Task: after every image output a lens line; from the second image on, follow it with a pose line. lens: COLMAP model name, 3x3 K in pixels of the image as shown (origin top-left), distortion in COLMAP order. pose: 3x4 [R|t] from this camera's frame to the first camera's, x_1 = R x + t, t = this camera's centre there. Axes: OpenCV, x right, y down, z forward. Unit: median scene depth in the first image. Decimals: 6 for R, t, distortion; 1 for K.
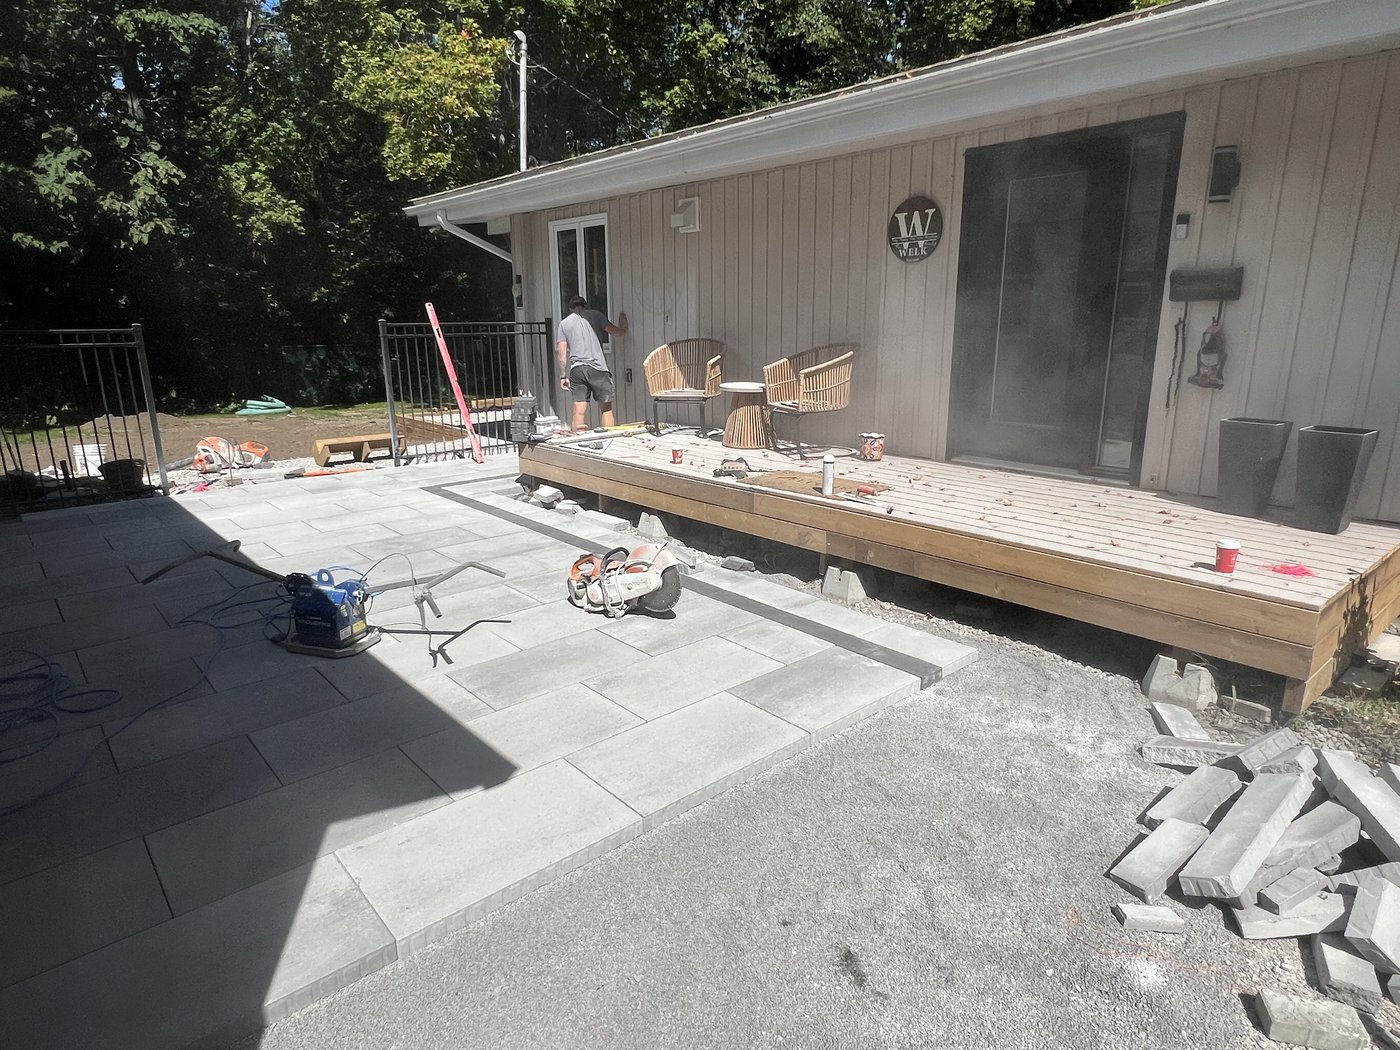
lens RADIAL K [[862.6, 0, 699.8], [0, 862.6, 540.5], [0, 0, 1]] dist [-0.000536, -0.005718]
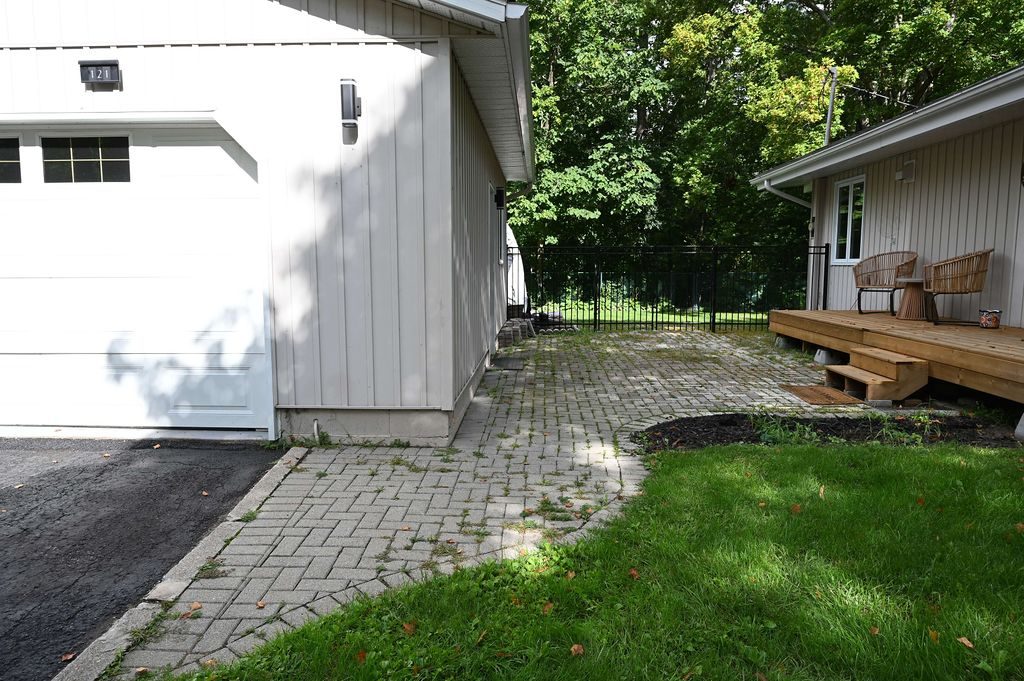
lens RADIAL K [[669.7, 0, 509.1], [0, 669.7, 342.3], [0, 0, 1]] dist [-0.006610, -0.004243]
pose [[0.728830, 0.091956, -0.678492, 0.380853], [-0.182826, 0.981097, -0.063422, 0.147650], [0.659834, 0.170270, 0.731865, -0.329865]]
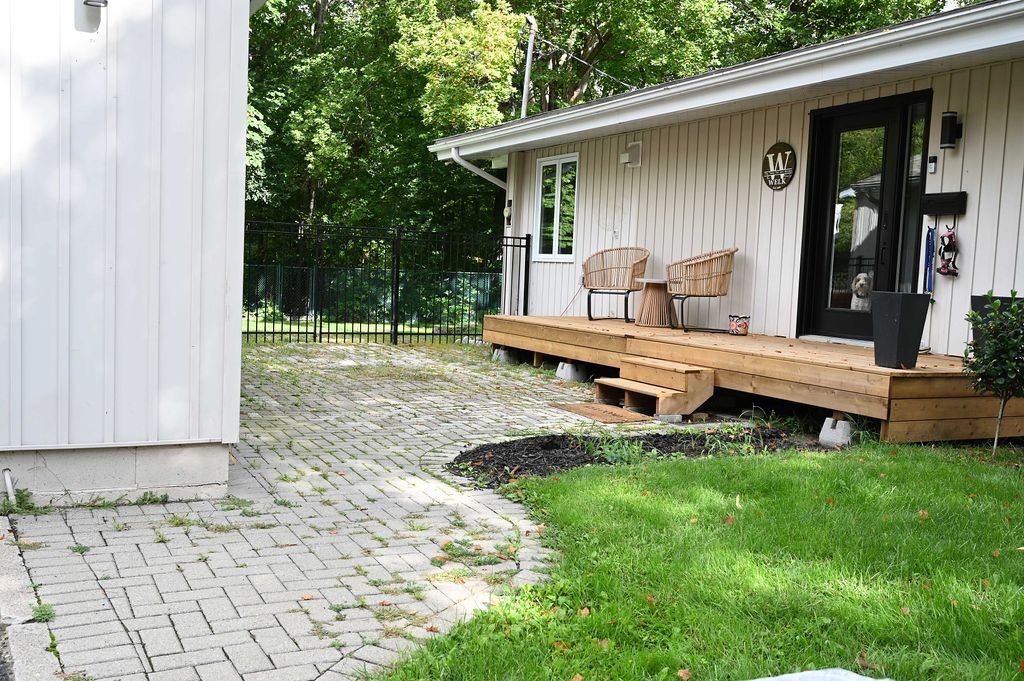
lens RADIAL K [[969.6, 0, 509.3], [0, 969.6, 360.9], [0, 0, 1]] dist [-0.022316, 0.000000]
pose [[0.969246, 0.079221, -0.232996, 0.214661], [-0.116271, 0.981850, -0.149840, 0.206423], [0.216897, 0.172323, 0.960865, -0.472057]]
